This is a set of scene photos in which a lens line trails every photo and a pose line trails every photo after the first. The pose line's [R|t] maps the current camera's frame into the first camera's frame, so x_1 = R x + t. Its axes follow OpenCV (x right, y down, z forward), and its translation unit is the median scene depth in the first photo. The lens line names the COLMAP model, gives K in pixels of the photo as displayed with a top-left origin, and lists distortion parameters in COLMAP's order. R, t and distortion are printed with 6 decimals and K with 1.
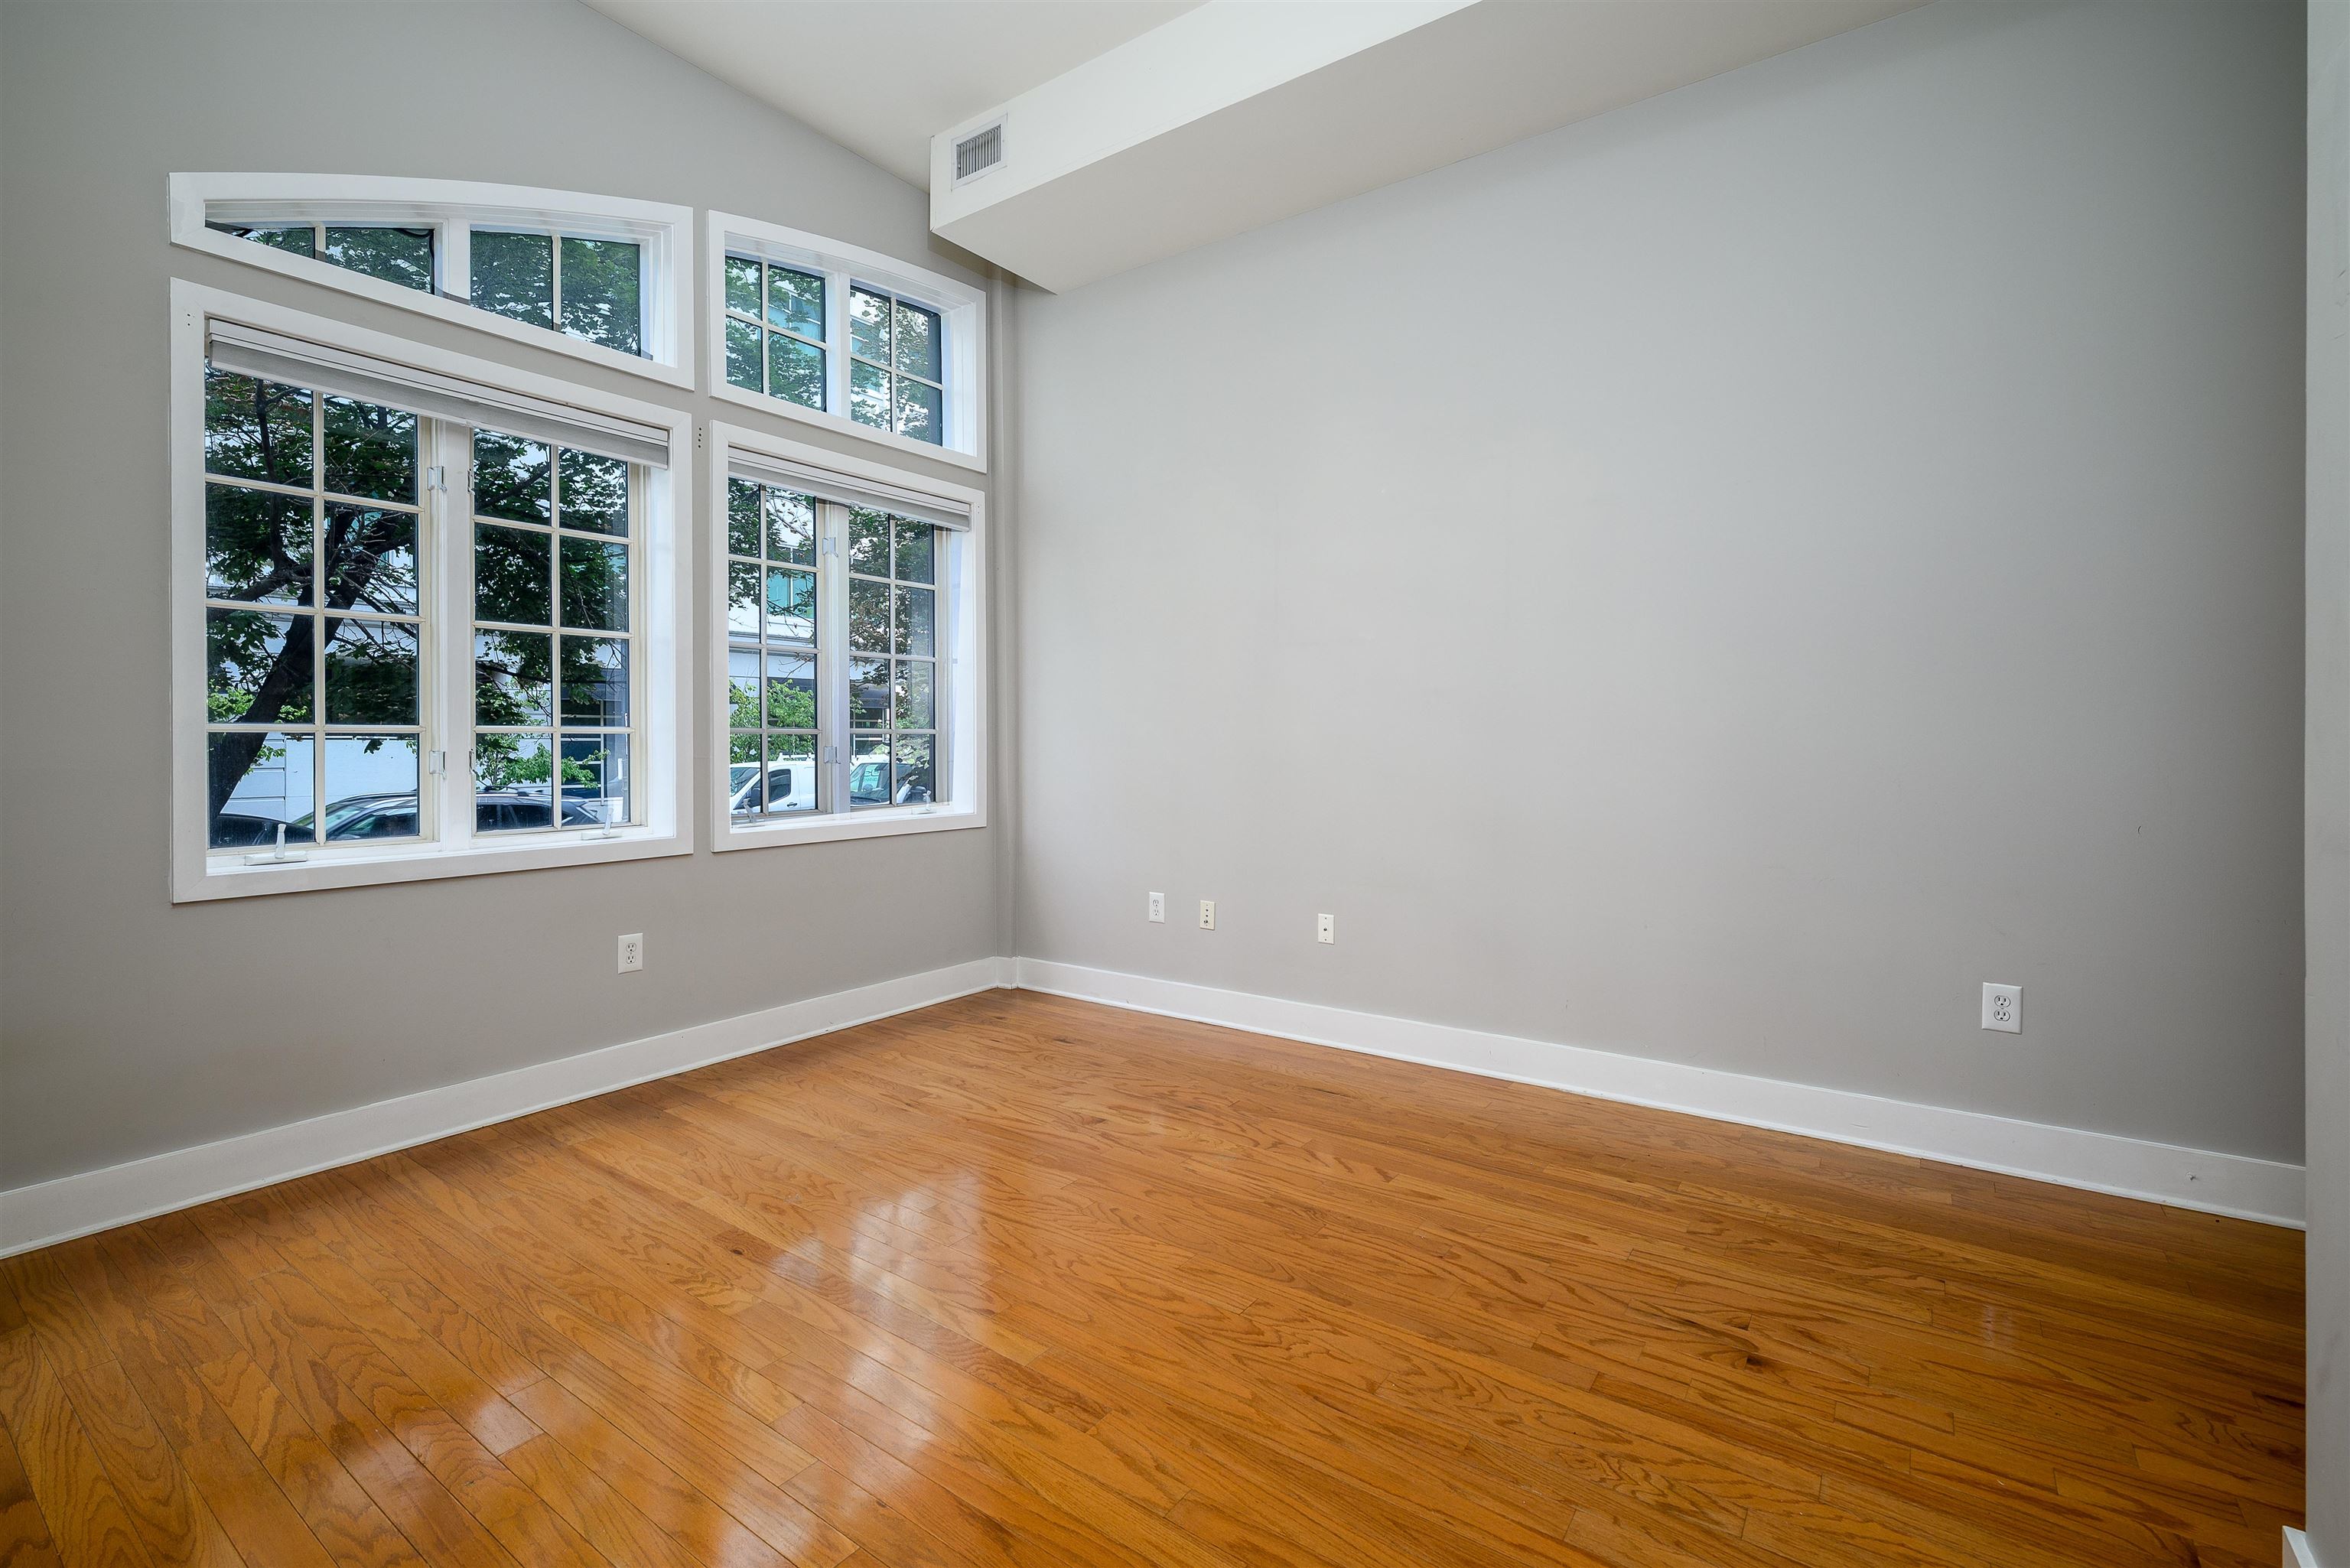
lens RADIAL K [[1036.4, 0, 1172.2], [0, 1036.4, 733.8], [0, 0, 1]] dist [0.000927, 0.000226]
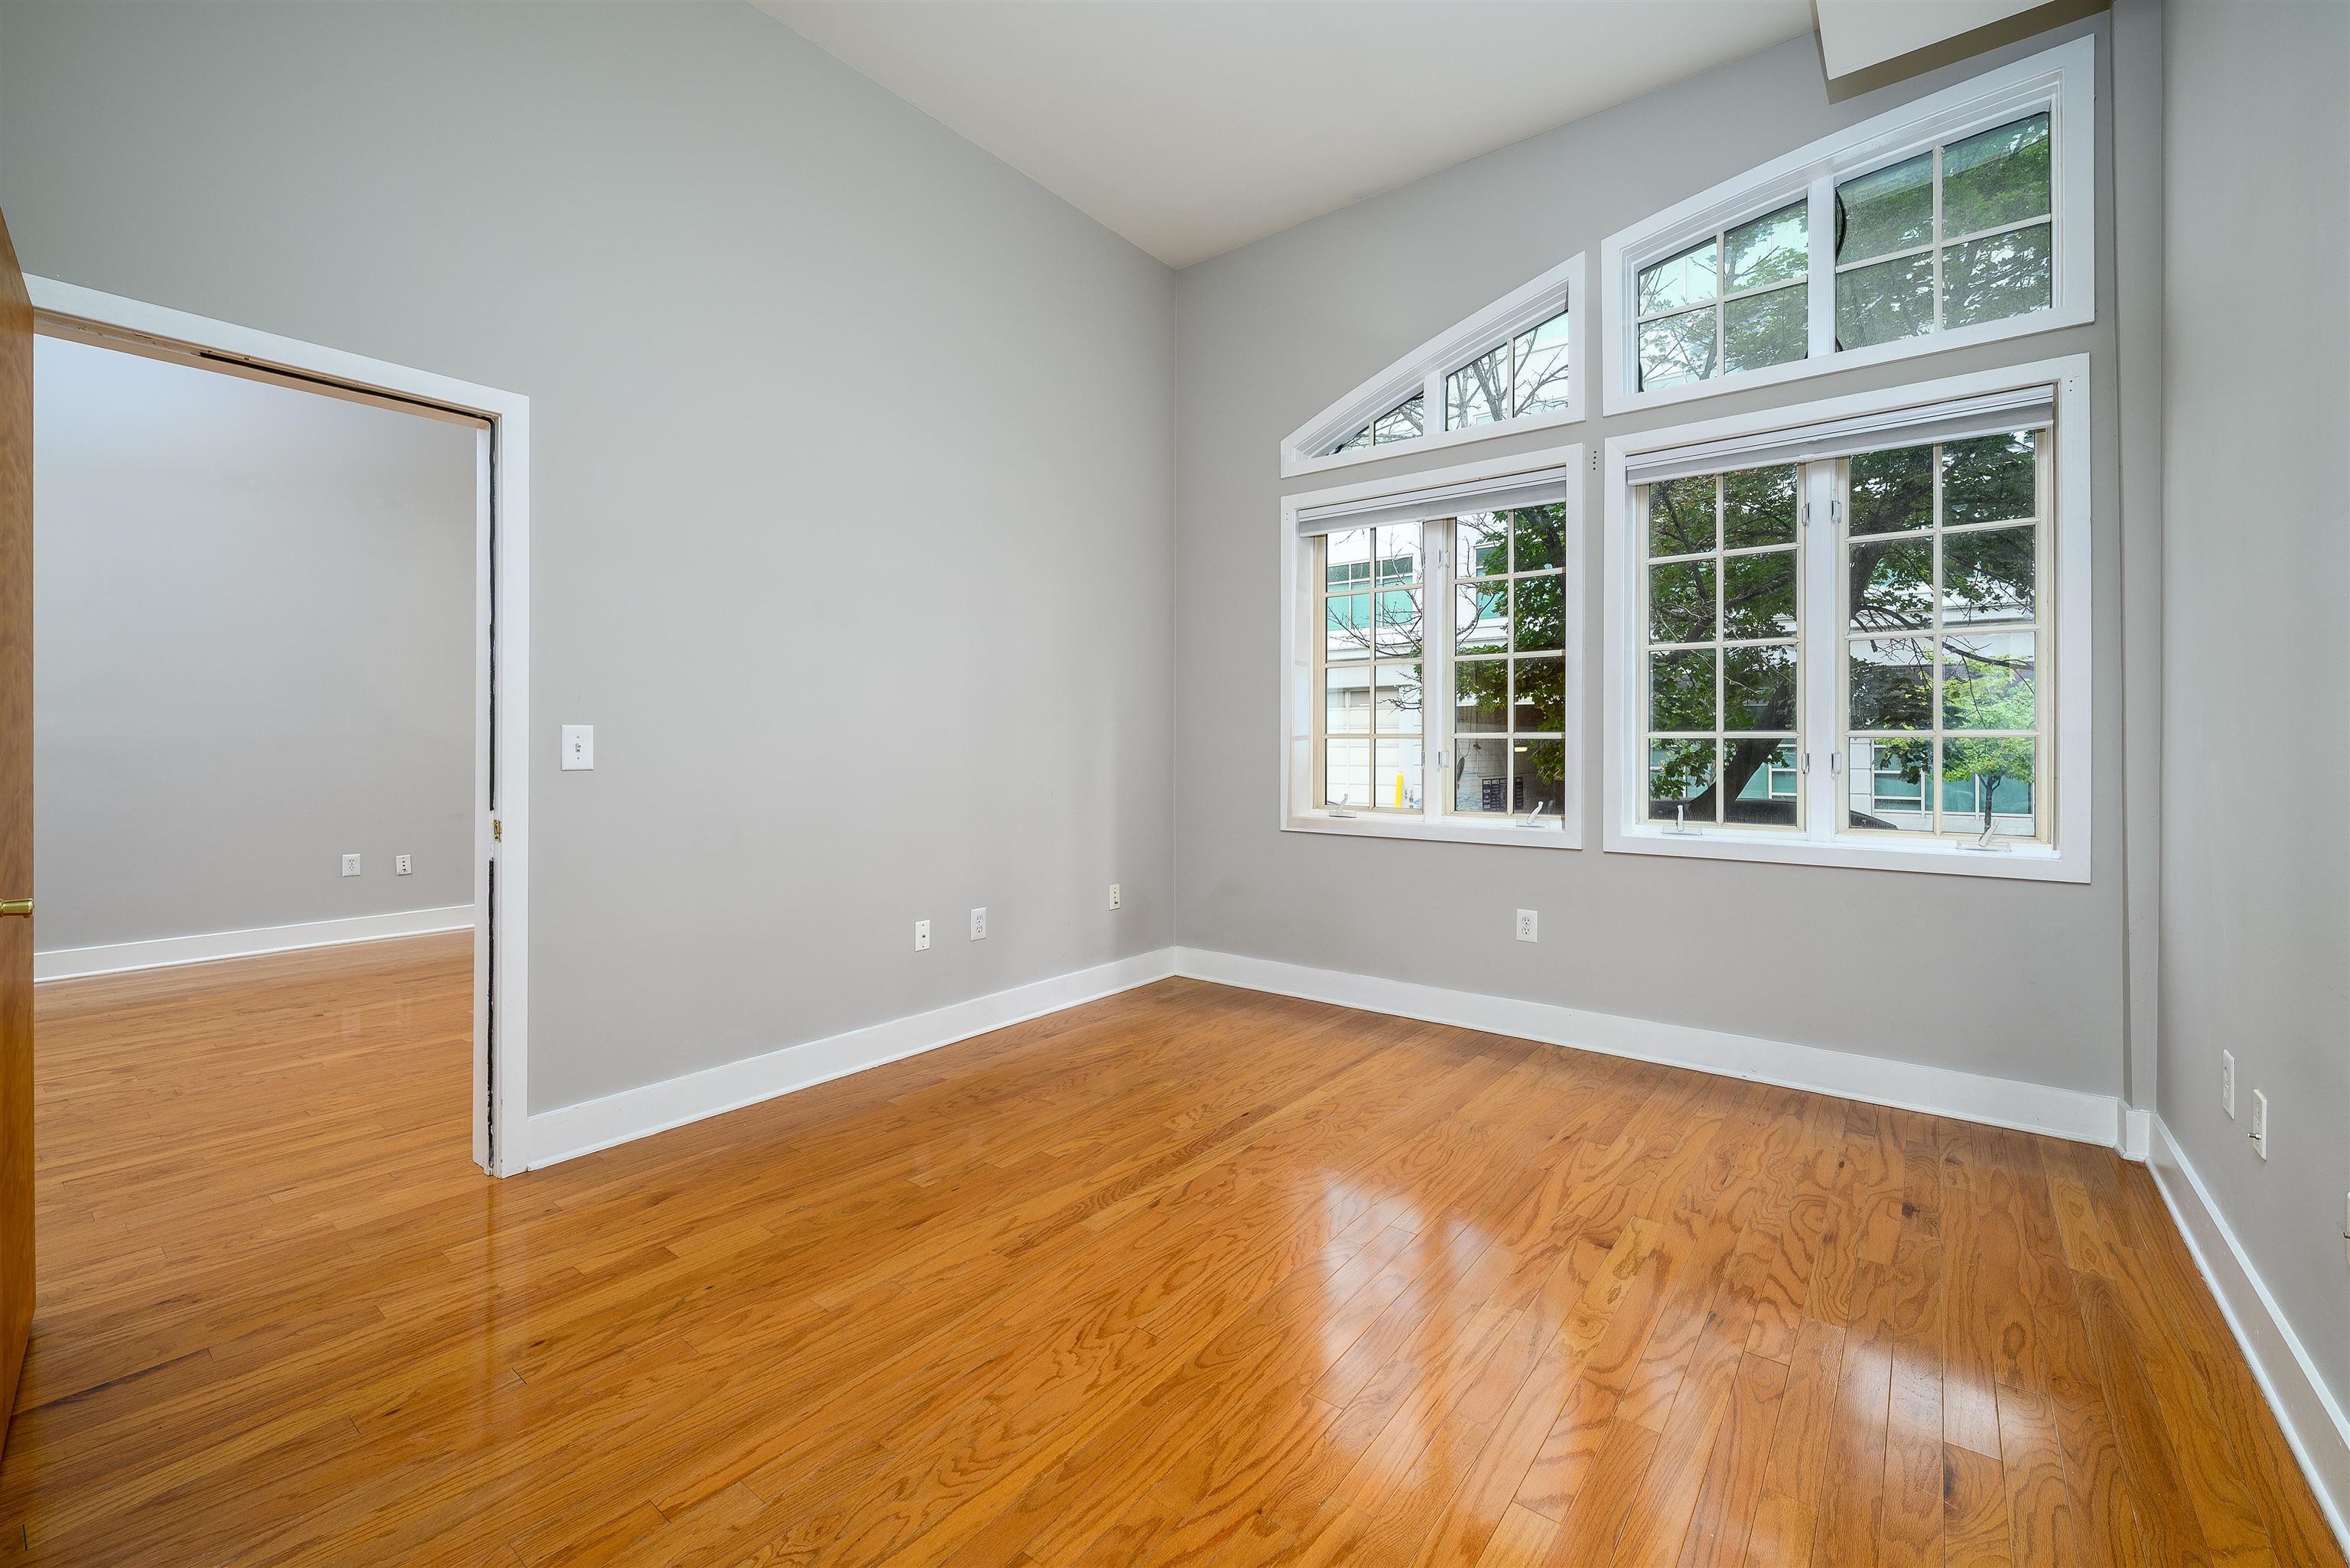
lens RADIAL K [[967.4, 0, 1171.3], [0, 967.4, 747.7], [0, 0, 1]] dist [-0.001249, -0.000007]
pose [[-0.037399, 0.005346, -0.999286, 0.741594], [0.004125, 0.999978, 0.005195, 0.002360], [0.999292, -0.003928, -0.037420, 0.808365]]
